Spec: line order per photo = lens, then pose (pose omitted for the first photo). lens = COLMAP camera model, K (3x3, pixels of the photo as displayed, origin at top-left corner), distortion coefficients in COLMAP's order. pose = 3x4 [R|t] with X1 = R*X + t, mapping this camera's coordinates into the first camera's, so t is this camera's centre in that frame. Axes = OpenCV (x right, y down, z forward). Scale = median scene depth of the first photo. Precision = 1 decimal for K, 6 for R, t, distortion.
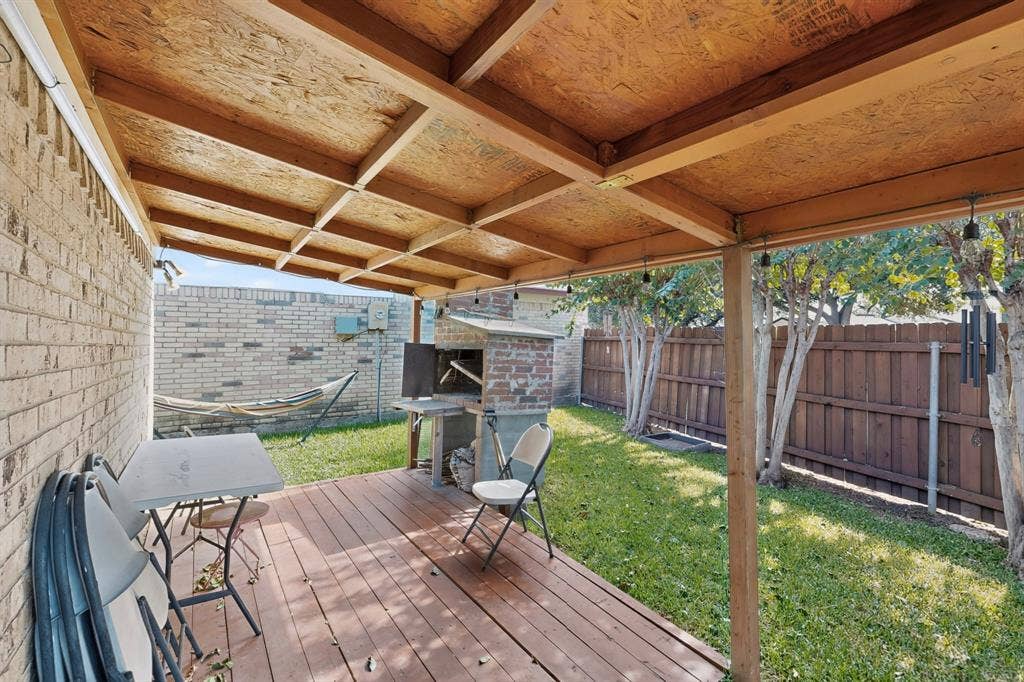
lens RADIAL K [[451.3, 0, 513.9], [0, 451.3, 341.0], [0, 0, 1]] dist [0.002219, 0.000191]
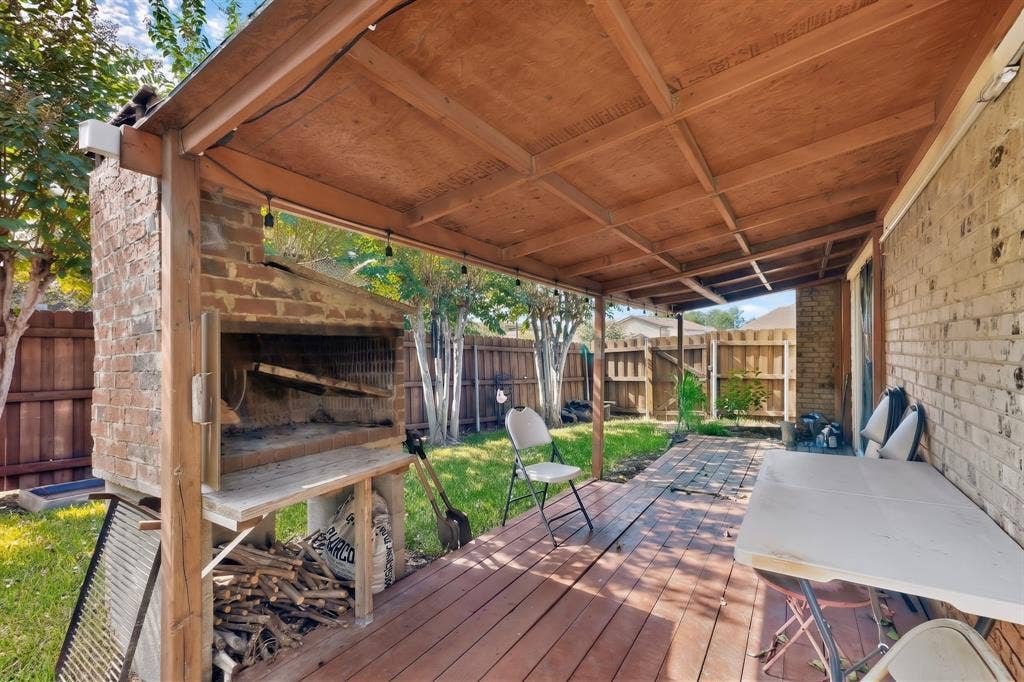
lens RADIAL K [[451.3, 0, 512.3], [0, 451.3, 343.4], [0, 0, 1]] dist [0.002219, 0.000191]
pose [[-0.385700, -0.007286, 0.922595, -0.552323], [-0.012533, 0.999918, 0.002657, 0.021684], [-0.922539, -0.010538, -0.385760, 0.864759]]
